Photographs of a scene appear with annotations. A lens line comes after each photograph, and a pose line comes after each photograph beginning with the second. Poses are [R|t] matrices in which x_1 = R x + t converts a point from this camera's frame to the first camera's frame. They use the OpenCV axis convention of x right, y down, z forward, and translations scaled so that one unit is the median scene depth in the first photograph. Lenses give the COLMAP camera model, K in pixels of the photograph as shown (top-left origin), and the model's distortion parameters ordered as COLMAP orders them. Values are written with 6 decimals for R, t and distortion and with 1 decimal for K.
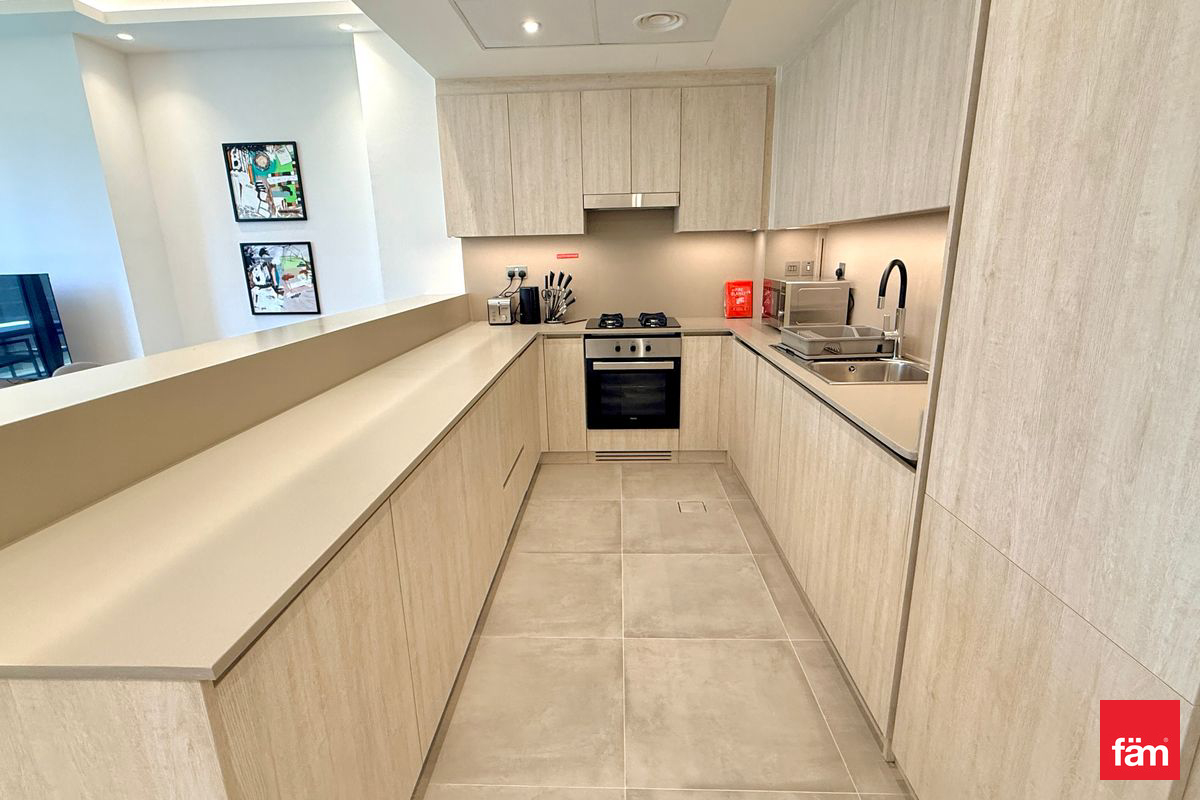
lens RADIAL K [[566.5, 0, 598.0], [0, 566.5, 403.2], [0, 0, 1]] dist [-0.004277, 0.000381]
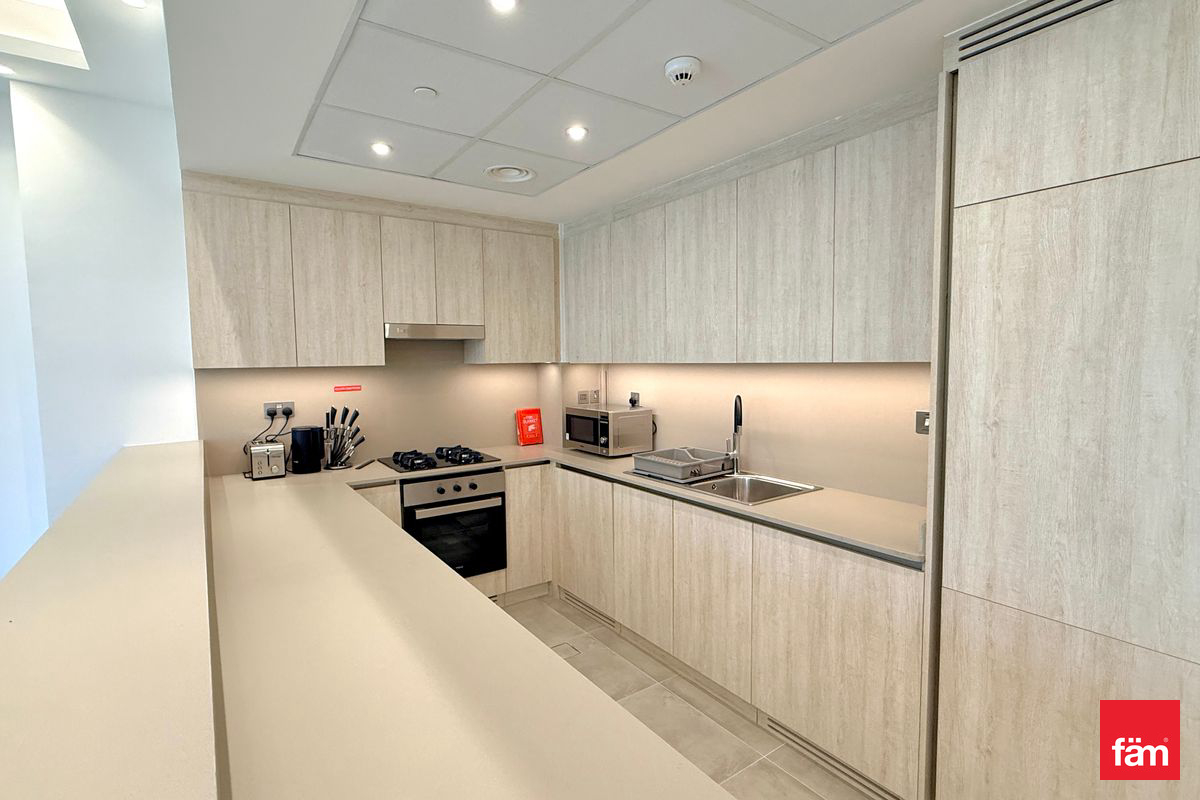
lens RADIAL K [[566.5, 0, 596.5], [0, 566.5, 403.8], [0, 0, 1]] dist [-0.004277, 0.000381]
pose [[0.802233, -0.034852, 0.595993, -0.297681], [0.149349, 0.978269, -0.143824, -0.066869], [-0.578028, 0.204391, 0.790005, 0.130931]]
